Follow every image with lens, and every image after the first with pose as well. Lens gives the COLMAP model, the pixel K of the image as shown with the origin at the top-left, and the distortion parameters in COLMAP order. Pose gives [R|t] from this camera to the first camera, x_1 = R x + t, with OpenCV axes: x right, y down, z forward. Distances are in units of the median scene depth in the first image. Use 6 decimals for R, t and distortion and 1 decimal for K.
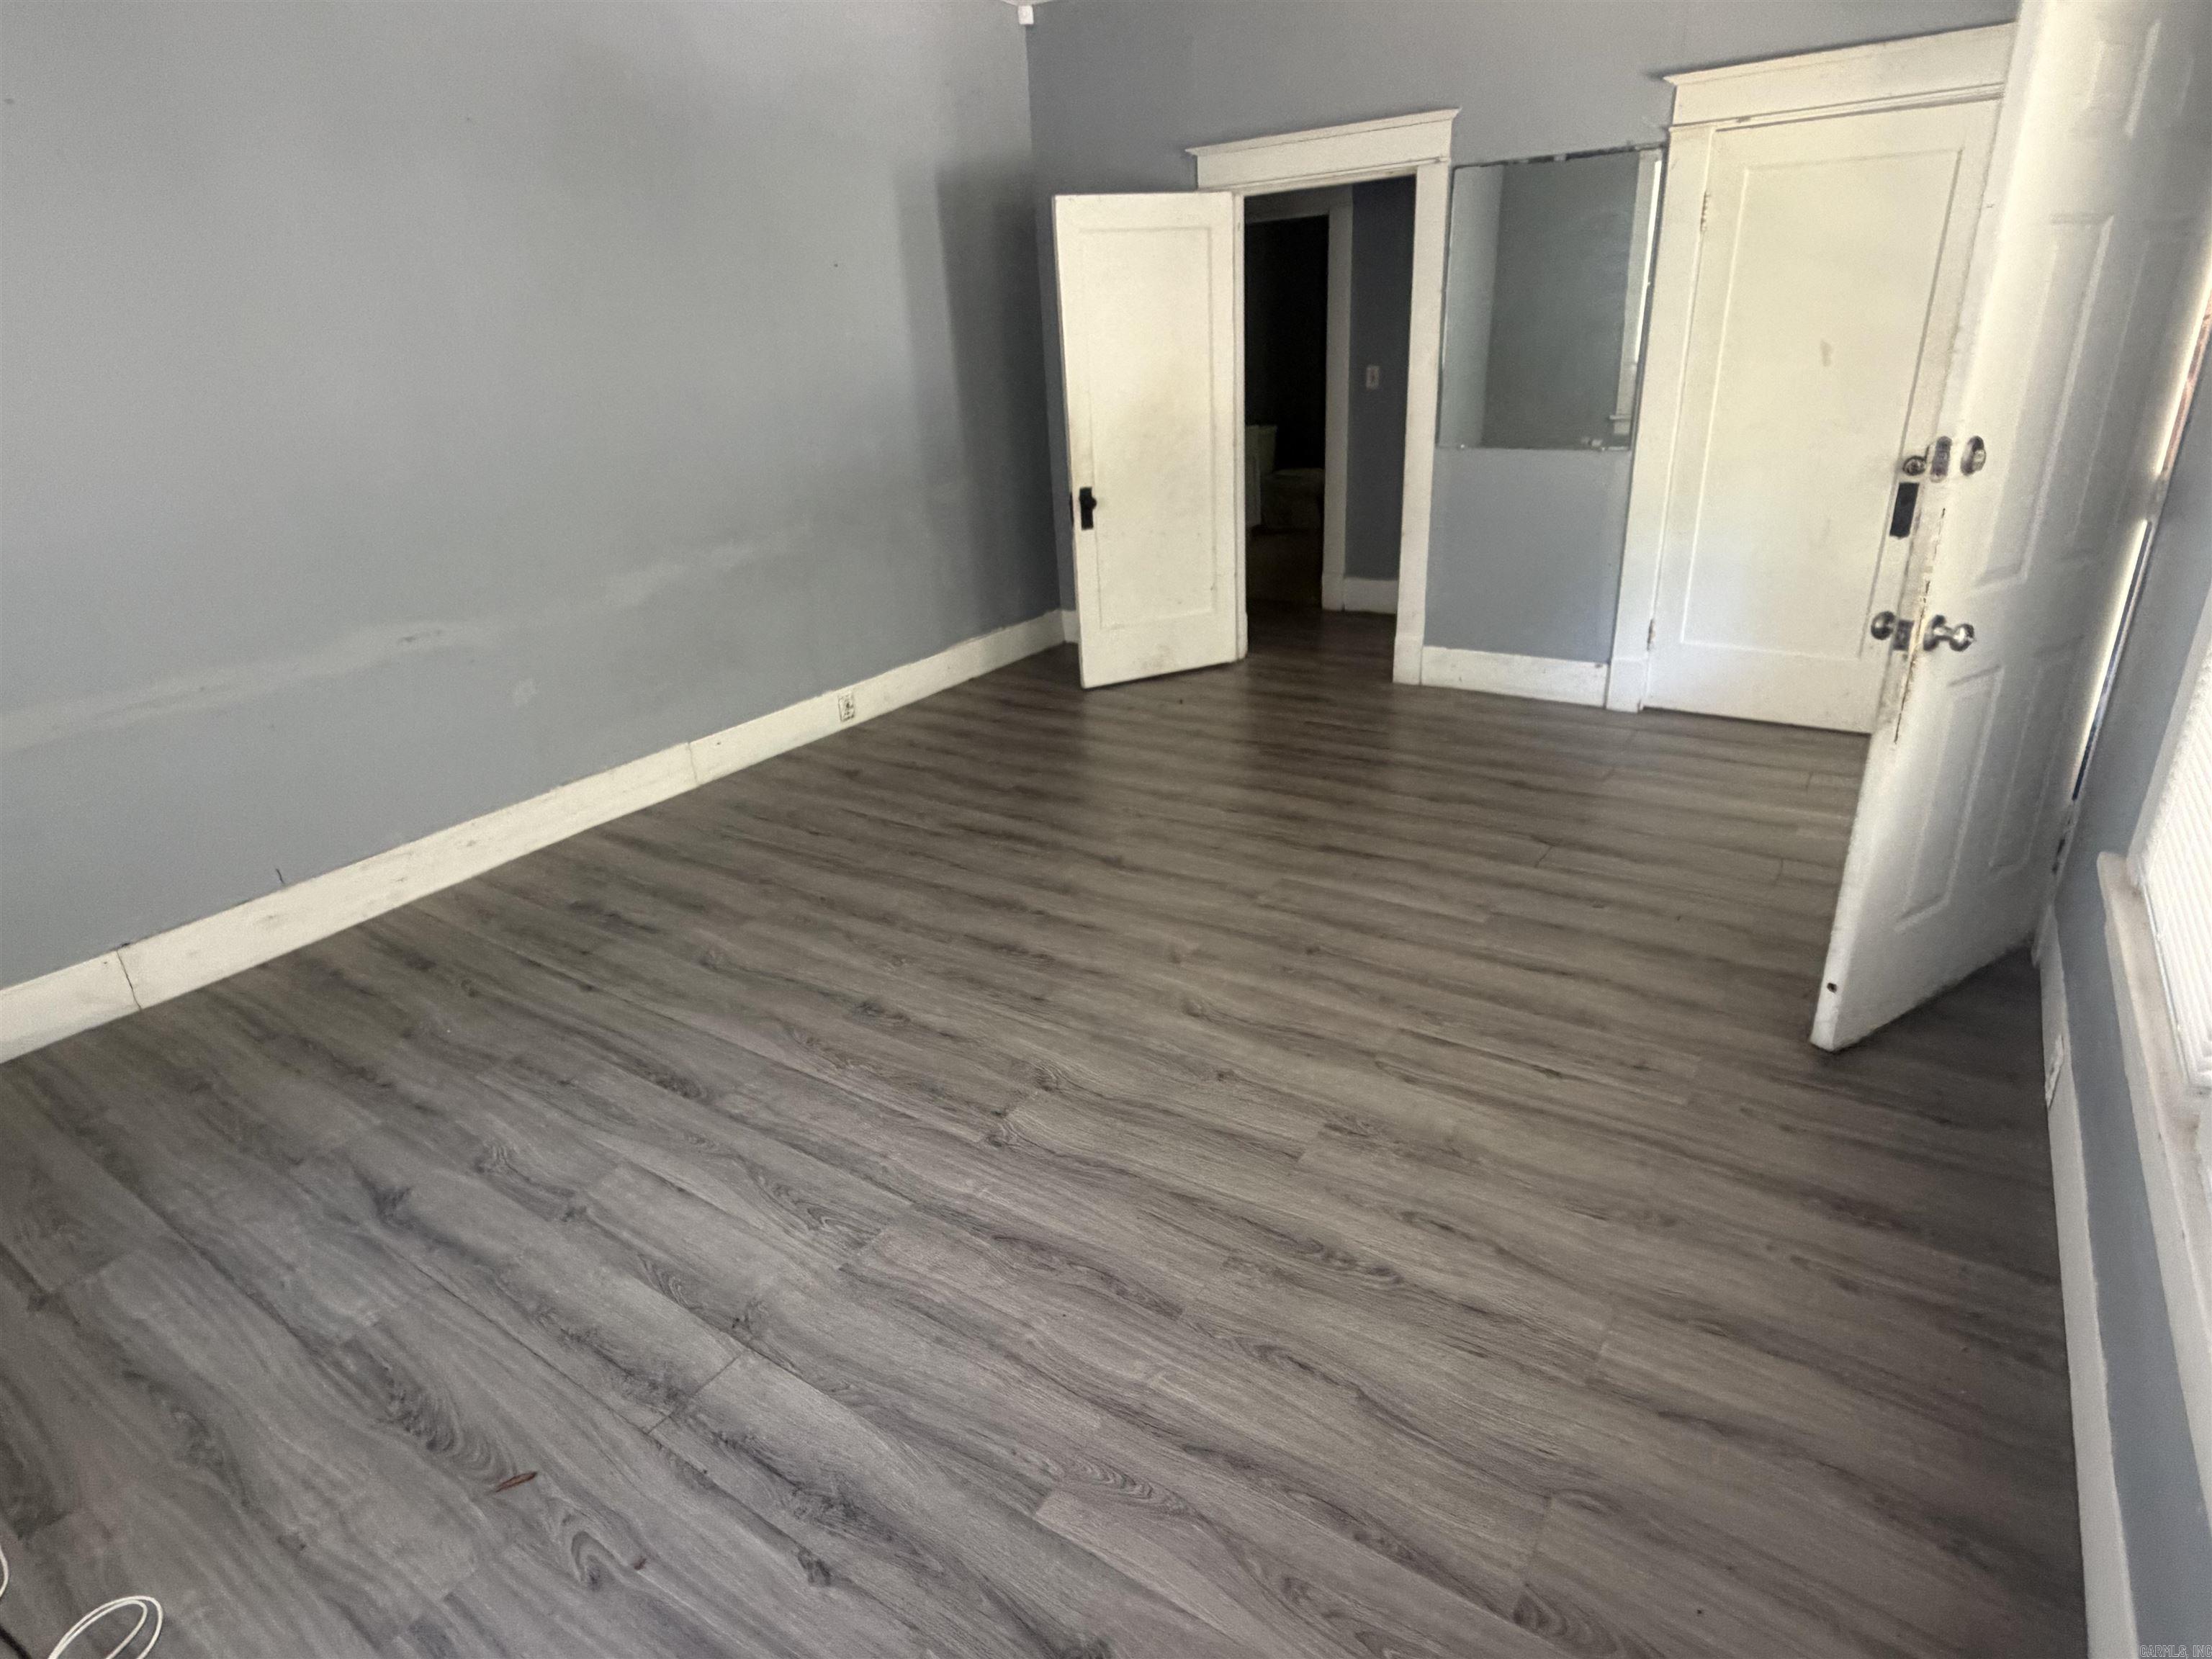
lens RADIAL K [[1190.0, 0, 1112.7], [0, 1190.0, 838.5], [0, 0, 1]] dist [0.001047, -0.000286]
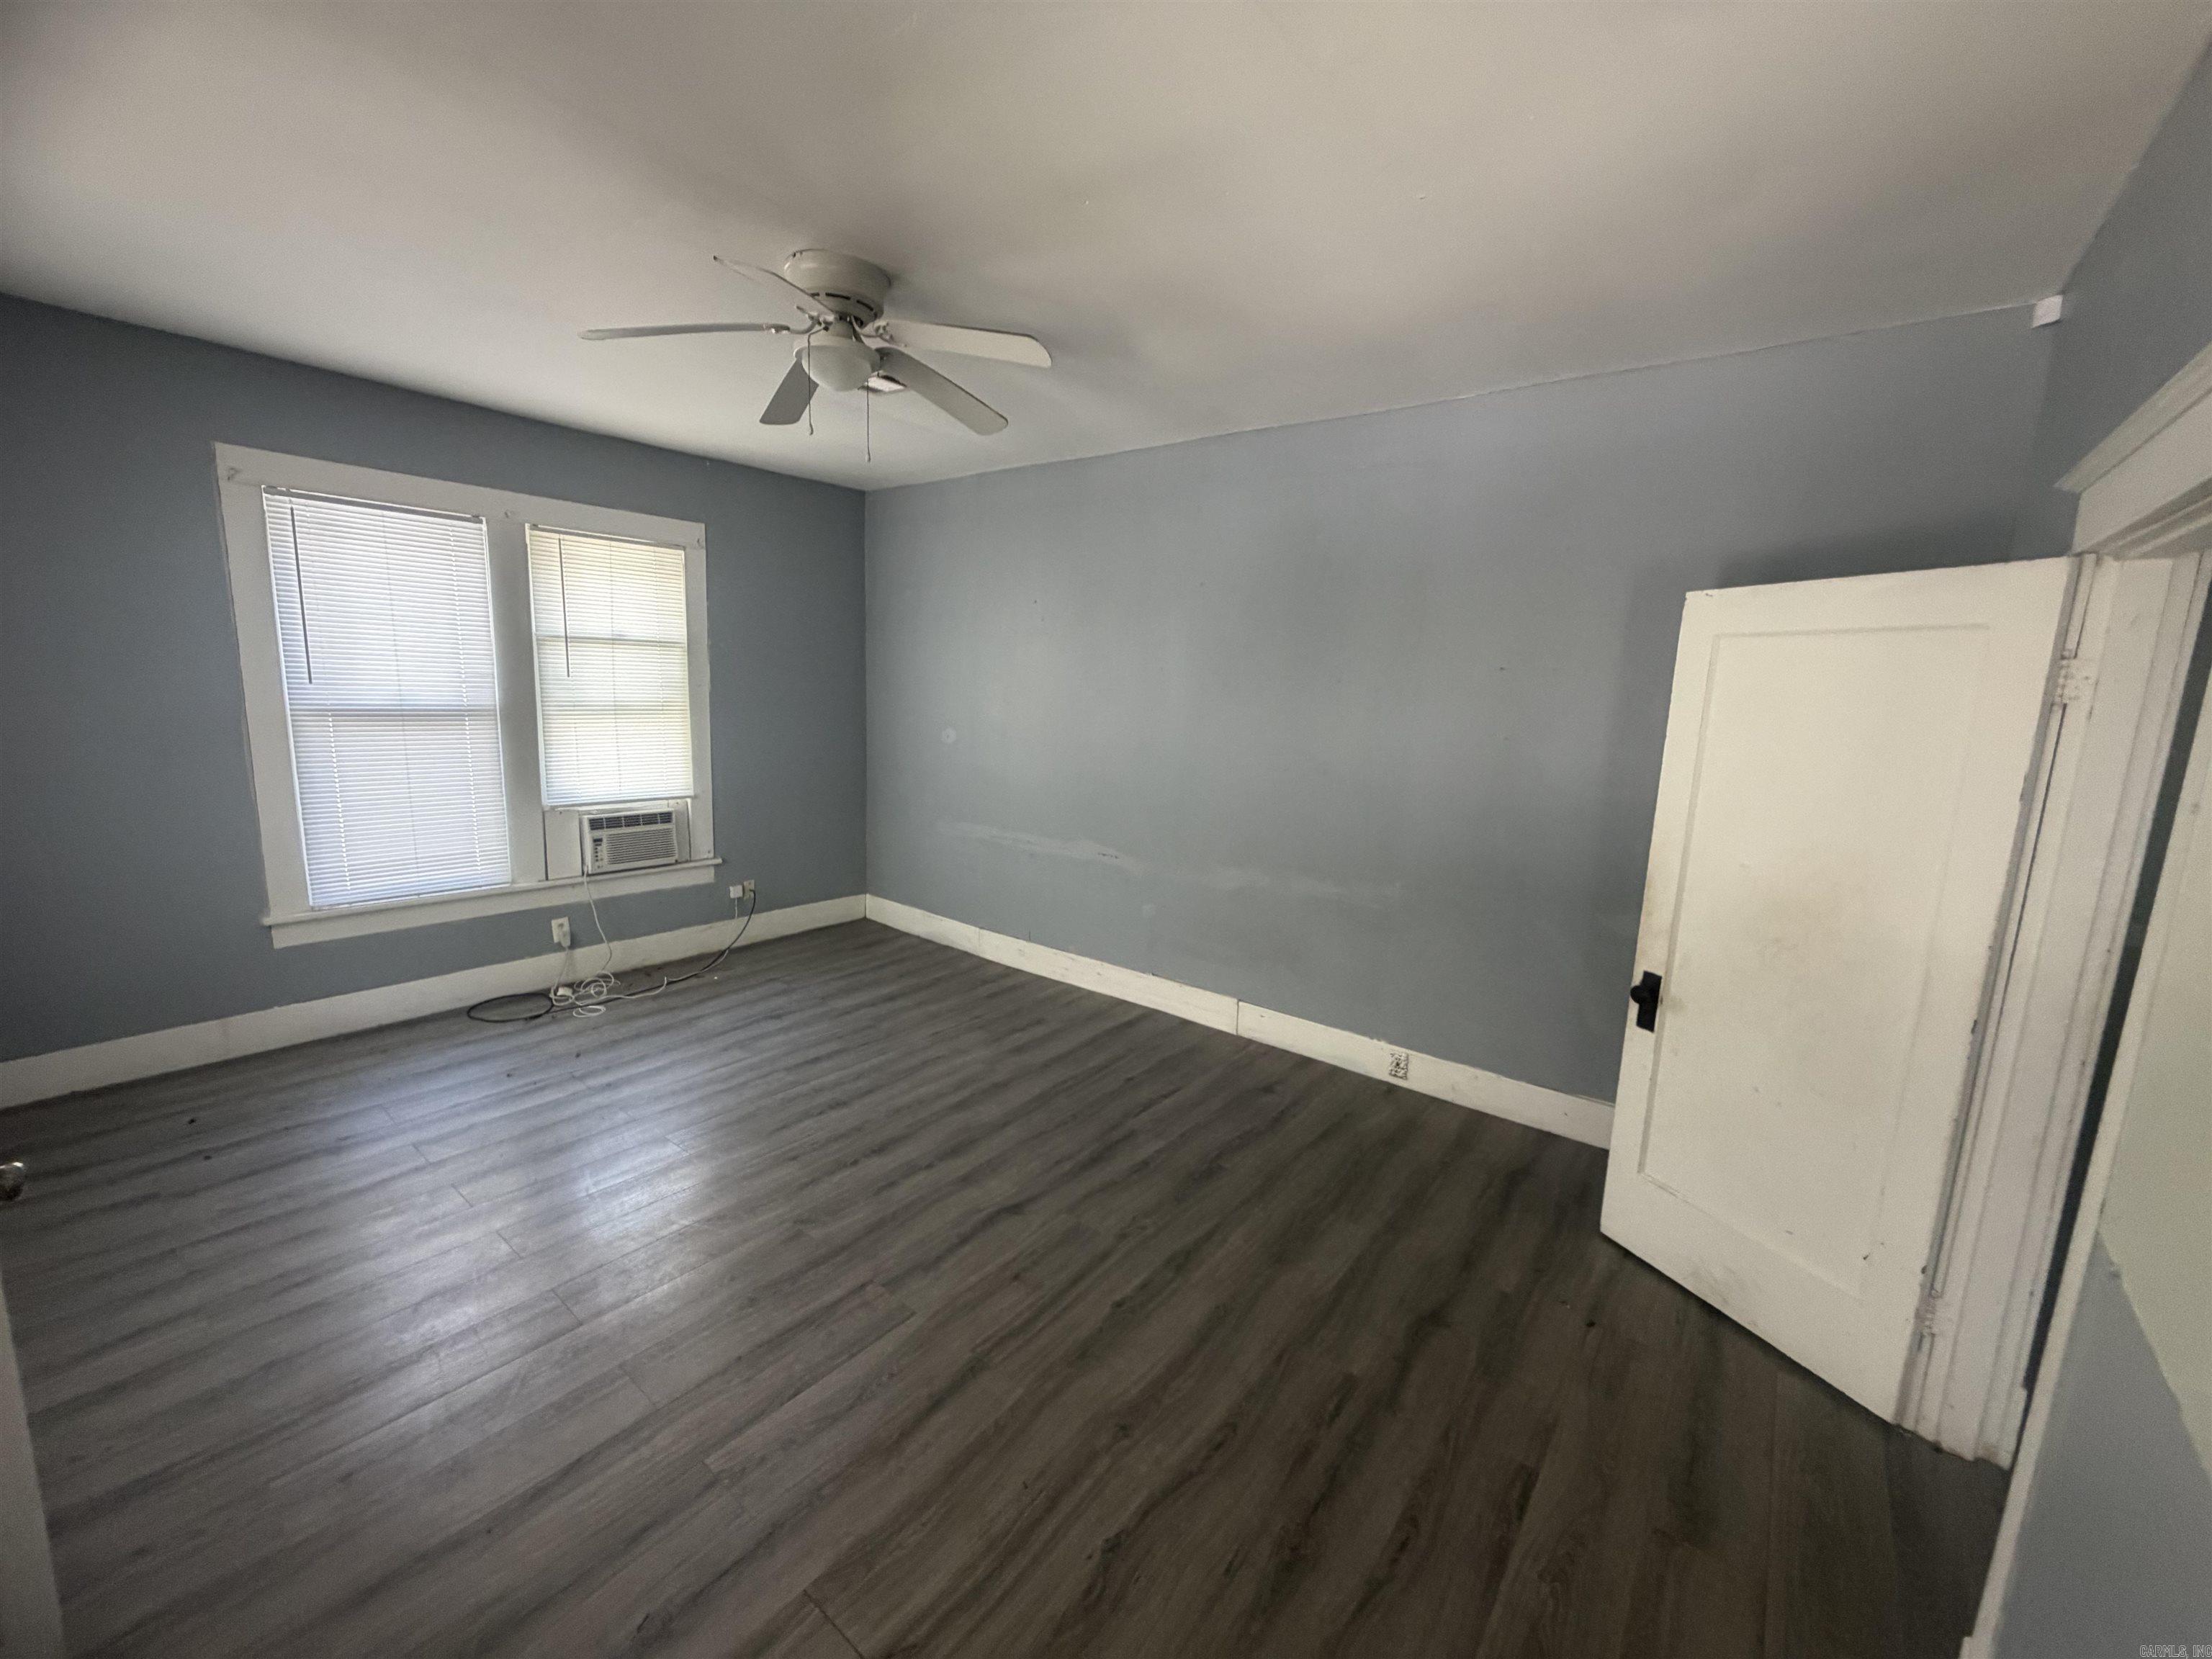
lens RADIAL K [[877.2, 0, 1081.3], [0, 877.2, 826.5], [0, 0, 1]] dist [-0.001562, -0.000128]
pose [[-0.091161, 0.208473, -0.973770, 0.711545], [-0.422854, 0.877206, 0.227386, -0.501902], [0.901601, 0.432492, 0.008187, 0.957164]]
